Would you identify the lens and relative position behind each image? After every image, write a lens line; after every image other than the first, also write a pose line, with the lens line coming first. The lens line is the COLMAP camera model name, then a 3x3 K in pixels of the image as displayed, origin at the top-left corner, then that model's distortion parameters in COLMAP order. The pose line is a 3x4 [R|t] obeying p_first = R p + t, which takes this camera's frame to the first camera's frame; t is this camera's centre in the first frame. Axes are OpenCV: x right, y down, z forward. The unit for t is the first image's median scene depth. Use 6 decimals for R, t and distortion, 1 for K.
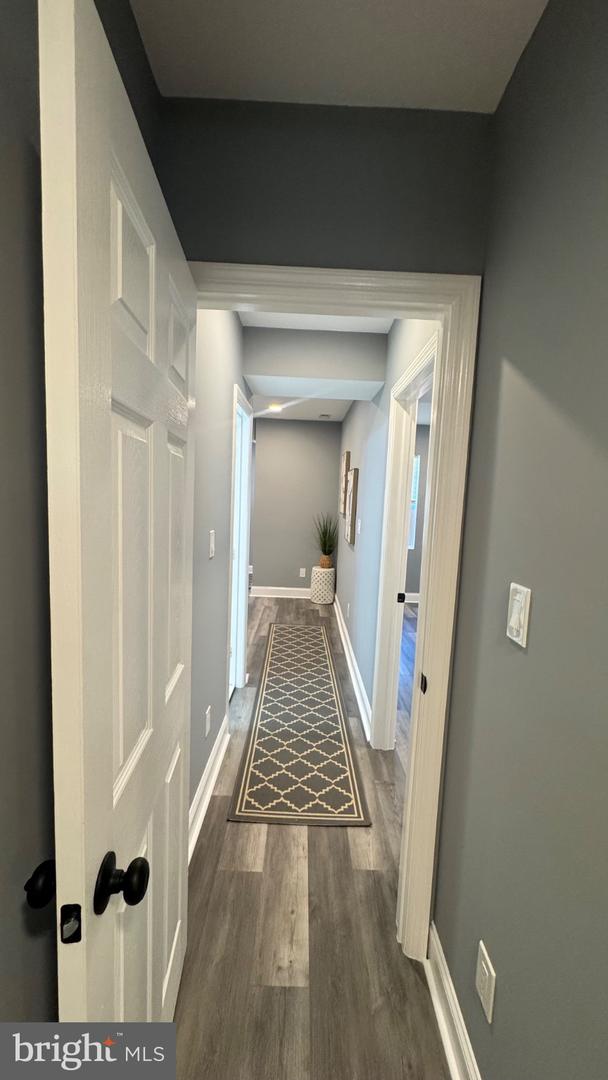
lens RADIAL K [[428.3, 0, 301.5], [0, 428.3, 535.8], [0, 0, 1]] dist [-0.003783, 0.000880]
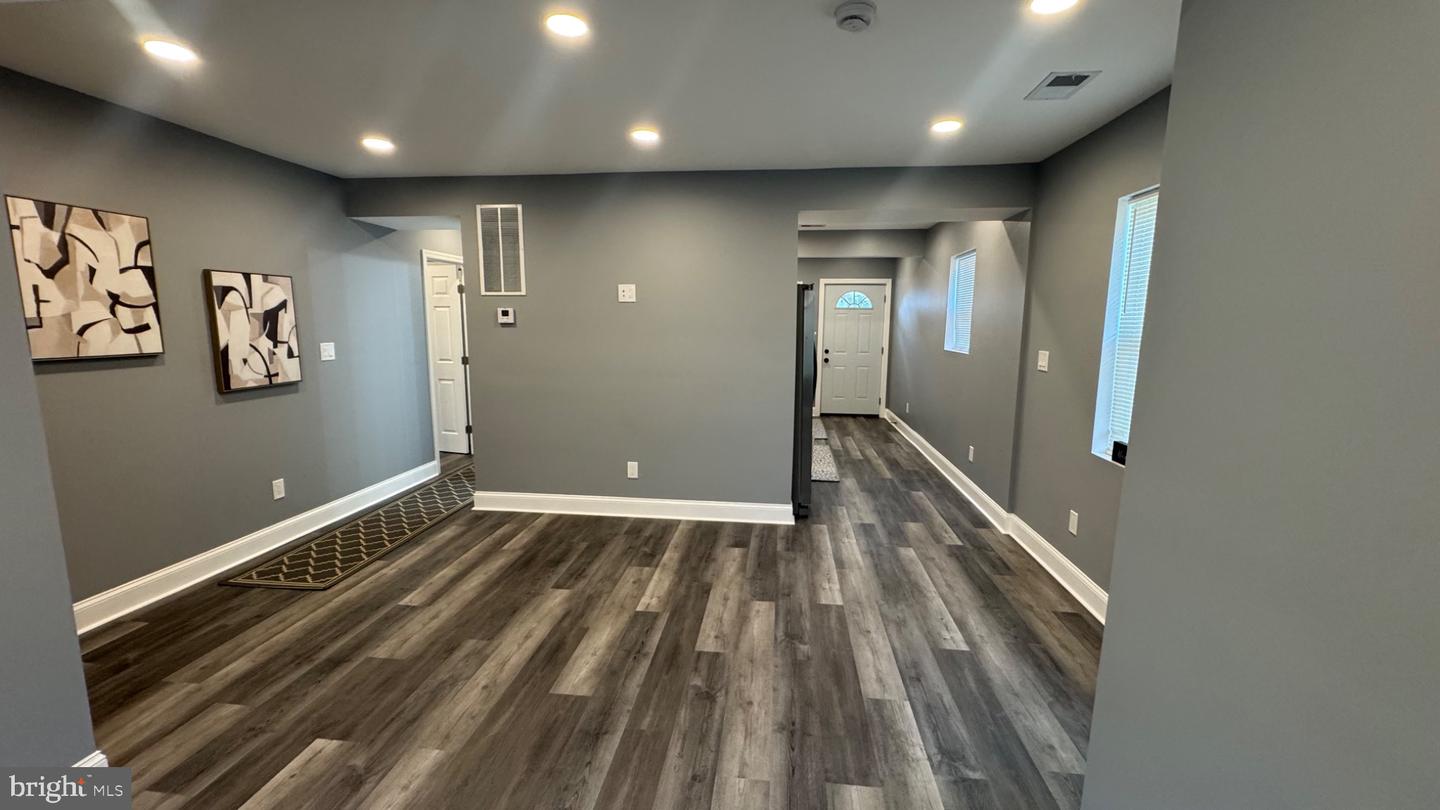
lens RADIAL K [[571.1, 0, 720.0], [0, 571.1, 402.4], [0, 0, 1]] dist [-0.003783, 0.000880]
pose [[-0.993543, -0.061257, 0.095493, -0.554794], [-0.036639, 0.969848, 0.240941, -0.166488], [-0.107373, 0.235887, -0.965830, 1.502193]]
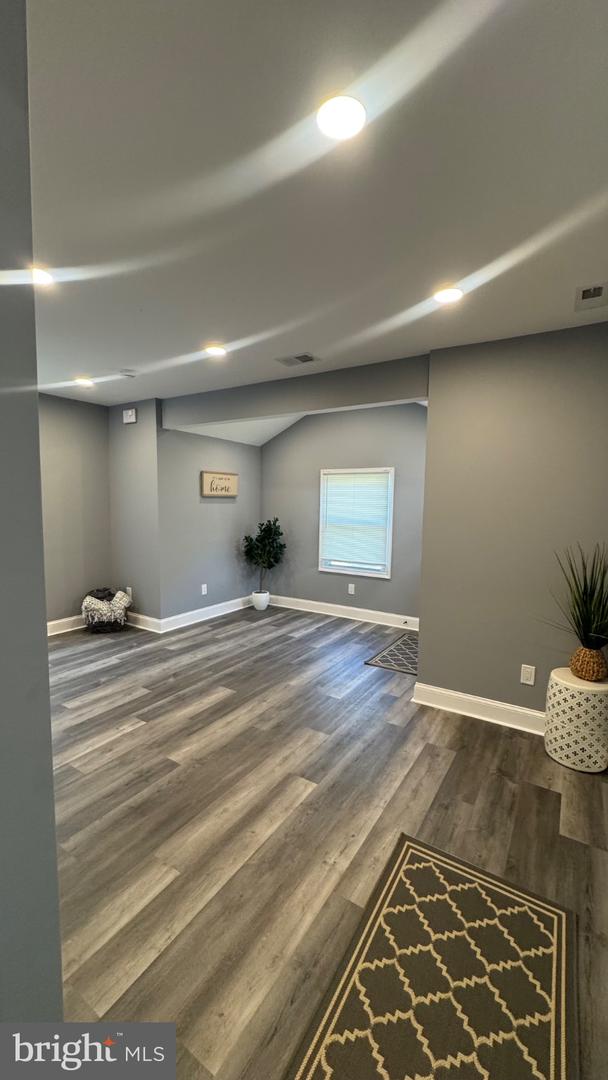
lens RADIAL K [[428.3, 0, 305.6], [0, 428.3, 538.2], [0, 0, 1]] dist [-0.003783, 0.000880]
pose [[0.847350, 0.021714, -0.530591, 0.050671], [-0.034700, 0.999292, -0.014521, -0.053493], [0.529900, 0.030716, 0.847504, 0.611552]]
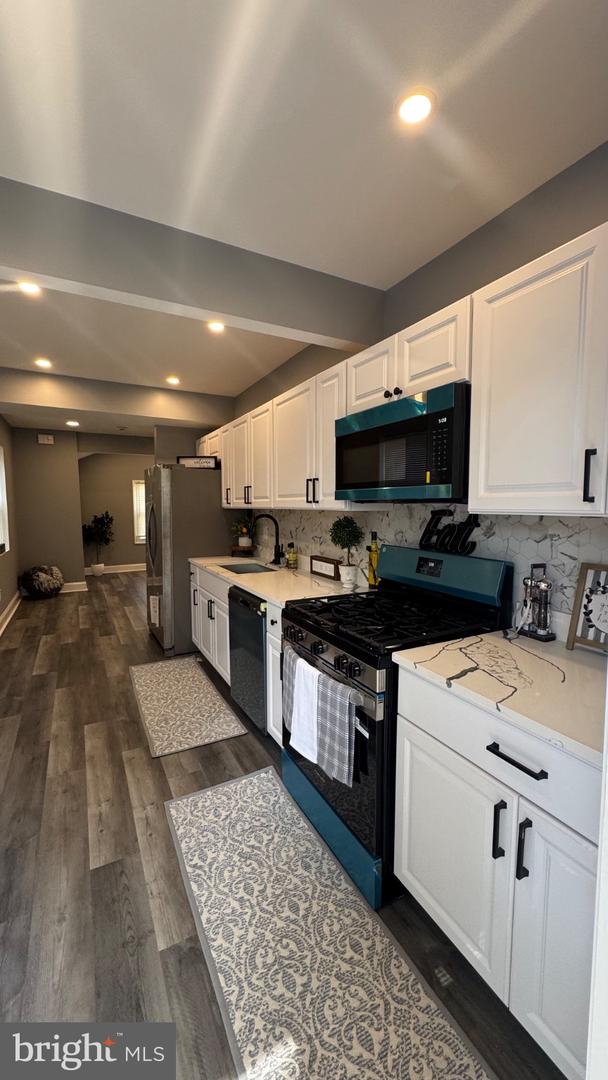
lens RADIAL K [[428.3, 0, 306.4], [0, 428.3, 540.1], [0, 0, 1]] dist [-0.003783, 0.000880]
pose [[0.874912, -0.081568, 0.477364, -0.747242], [0.081290, 0.996463, 0.021279, 0.018846], [-0.477411, 0.020188, 0.878448, -0.320665]]
